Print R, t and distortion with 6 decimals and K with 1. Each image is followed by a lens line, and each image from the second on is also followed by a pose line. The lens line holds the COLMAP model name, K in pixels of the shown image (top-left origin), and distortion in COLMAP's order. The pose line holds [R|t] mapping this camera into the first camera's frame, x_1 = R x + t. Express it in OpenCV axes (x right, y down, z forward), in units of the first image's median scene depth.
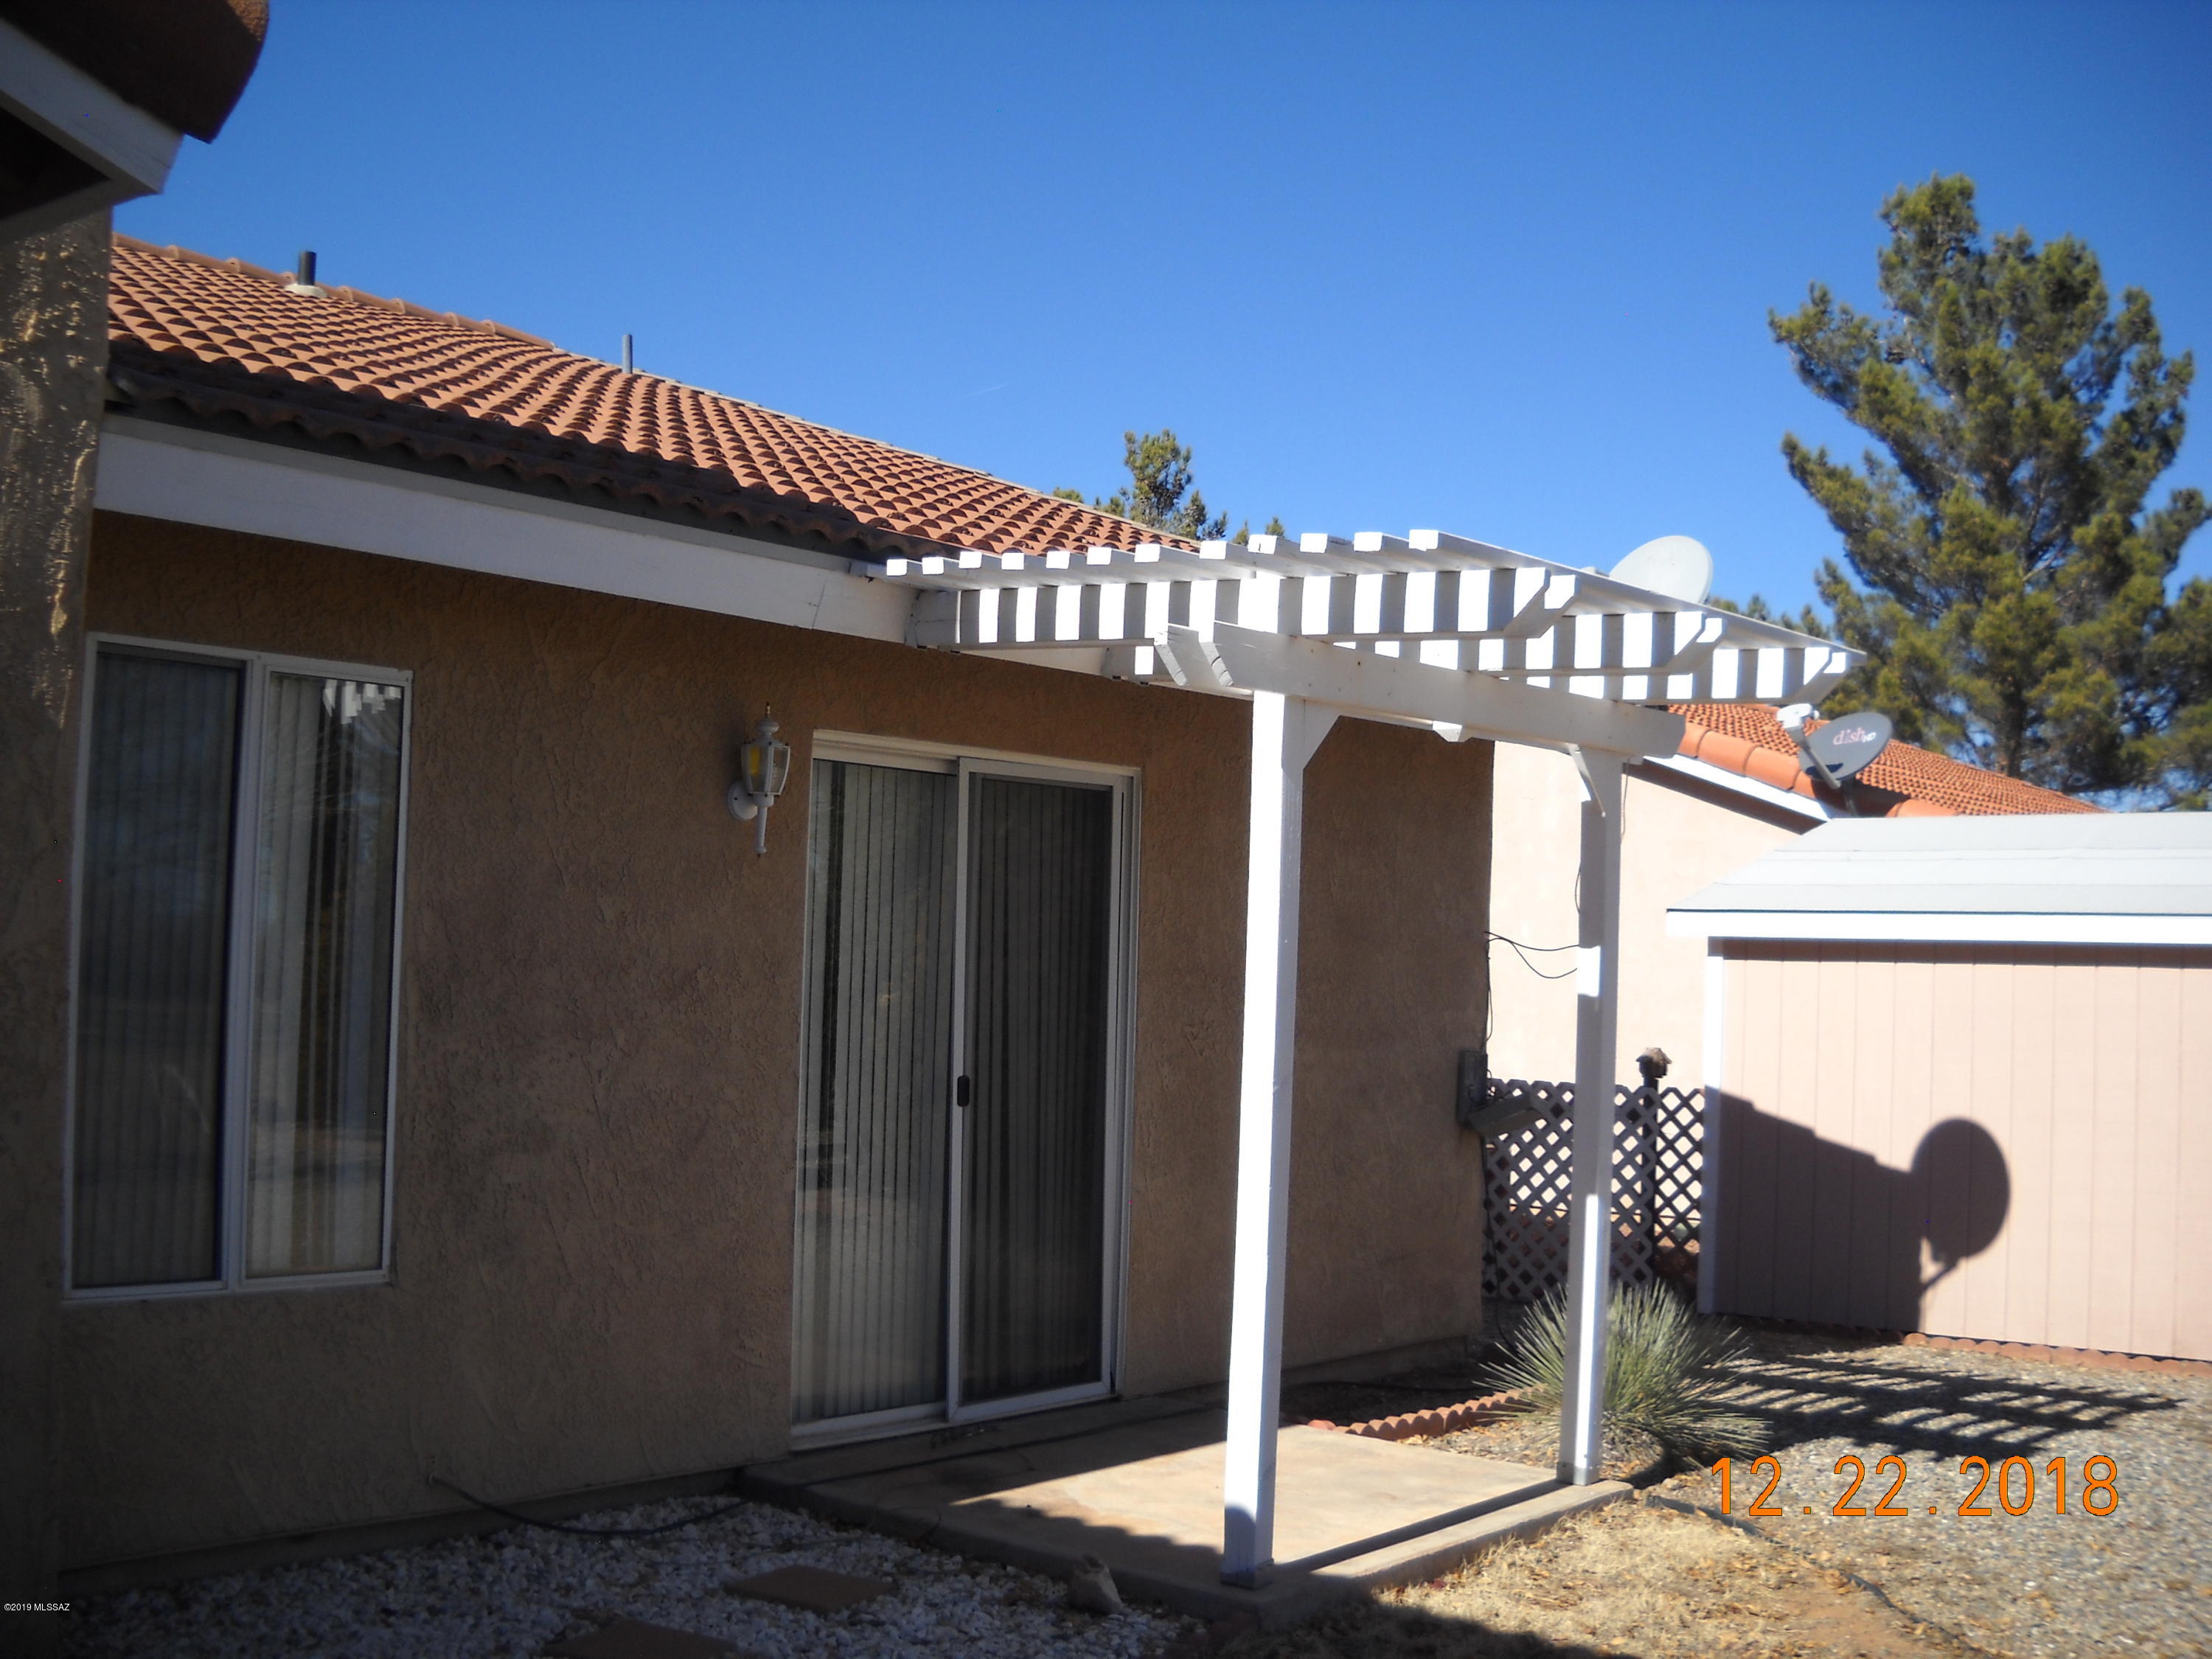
lens RADIAL K [[2492.2, 0, 1106.1], [0, 2492.2, 827.0], [0, 0, 1]] dist [-0.202562, 0.000000]
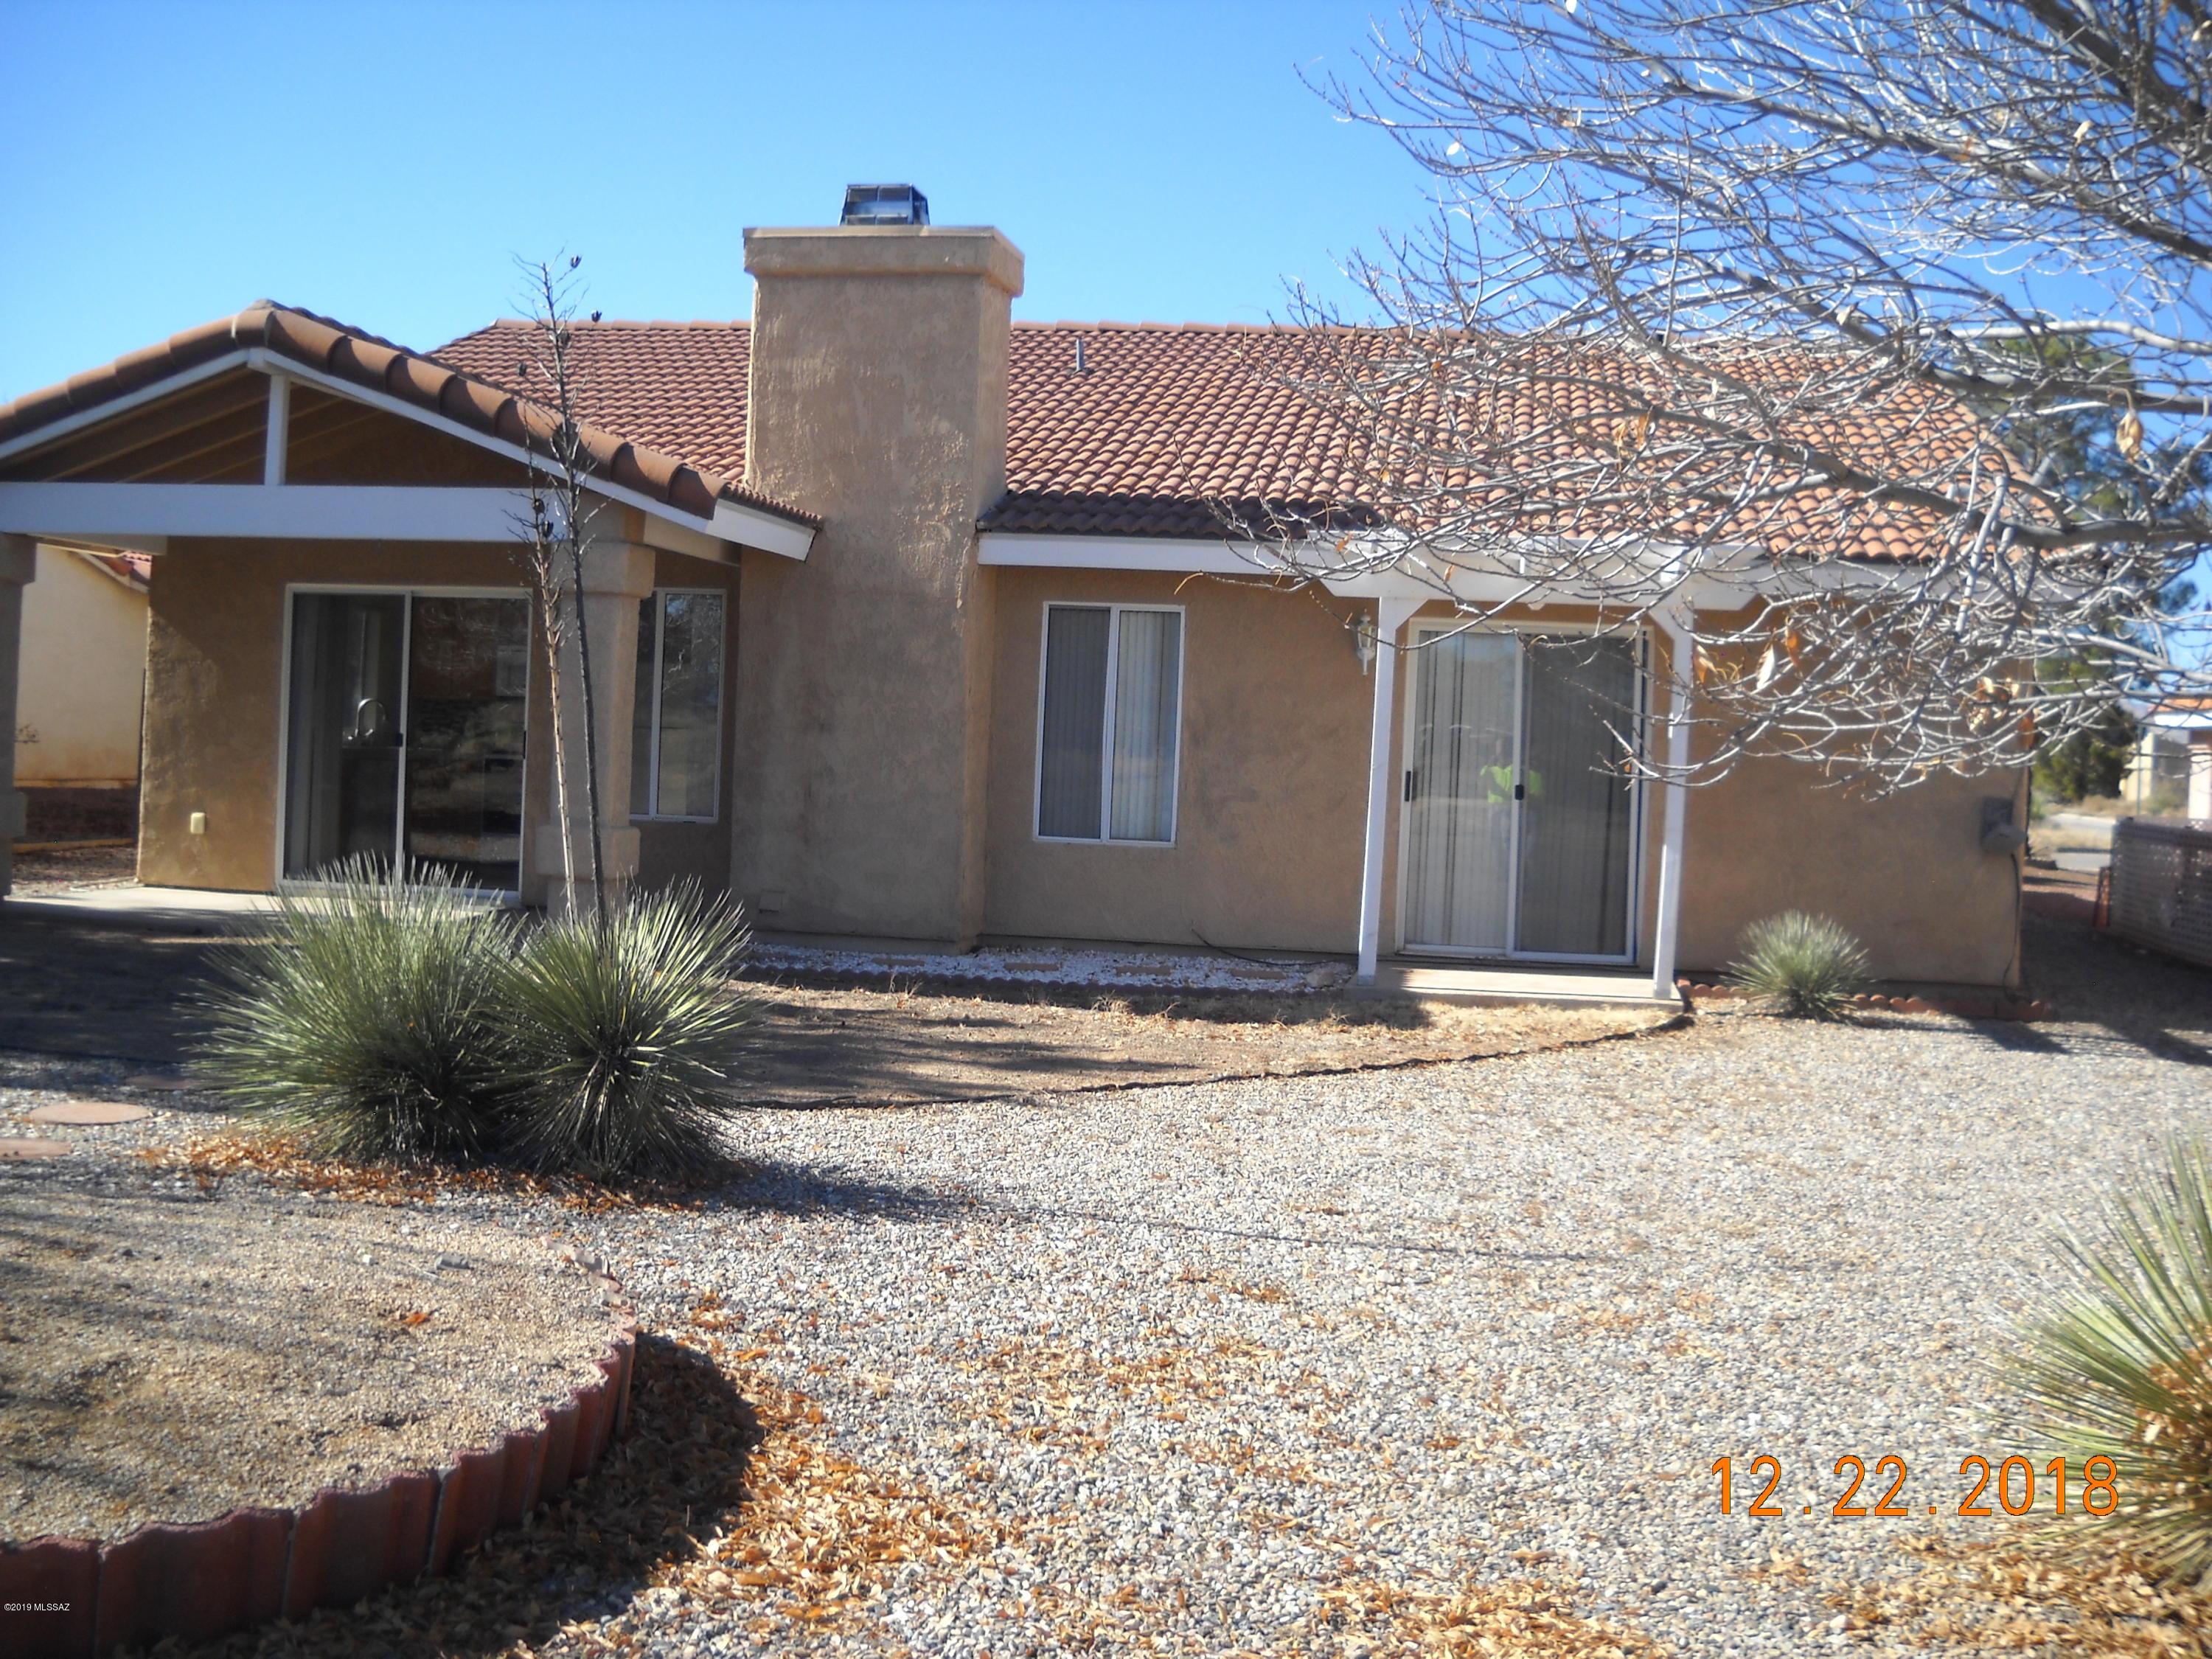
lens RADIAL K [[2492.2, 0, 1103.1], [0, 2492.2, 832.1], [0, 0, 1]] dist [-0.202562, 0.000000]
pose [[0.501518, 0.019269, -0.864932, 2.462872], [0.019151, 0.999260, 0.033366, 0.106866], [0.864935, -0.033298, 0.500778, -0.468326]]
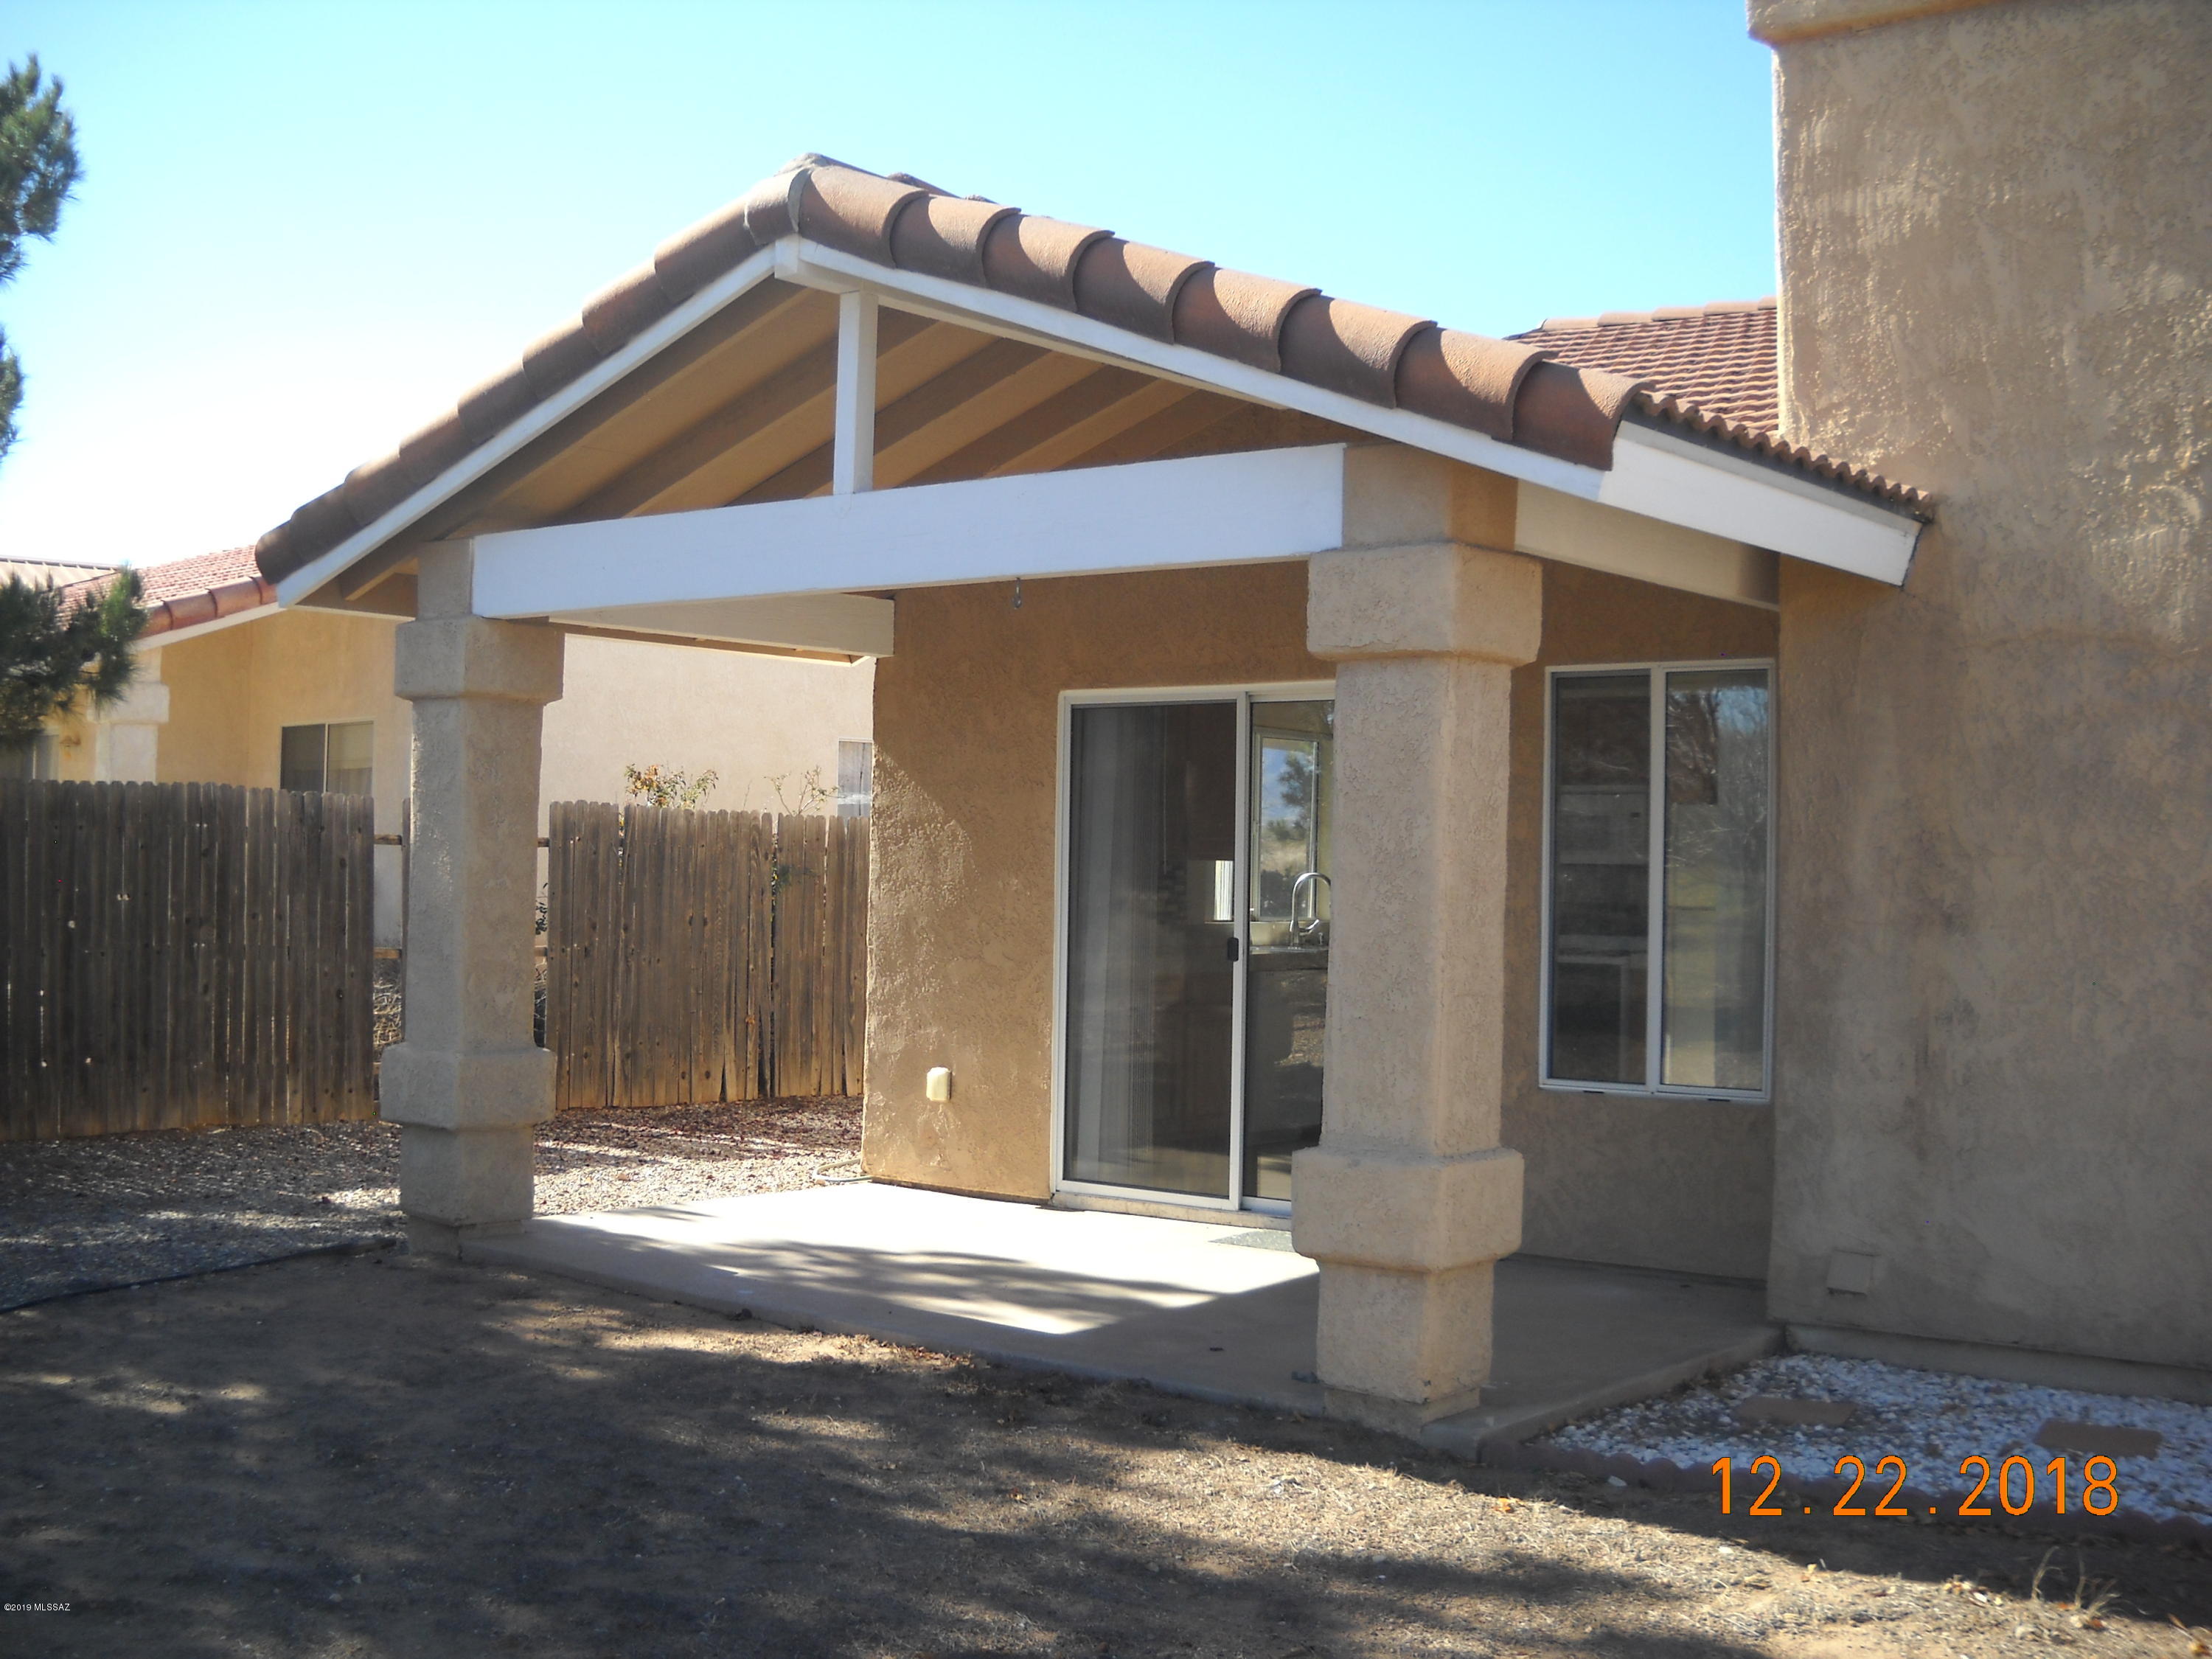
lens RADIAL K [[2492.2, 0, 1112.3], [0, 2492.2, 818.9], [0, 0, 1]] dist [-0.202562, 0.000000]
pose [[-0.012486, -0.051499, -0.998595, 1.021039], [0.032333, 0.998130, -0.051879, 0.068818], [0.999399, -0.032936, -0.010797, 0.334138]]
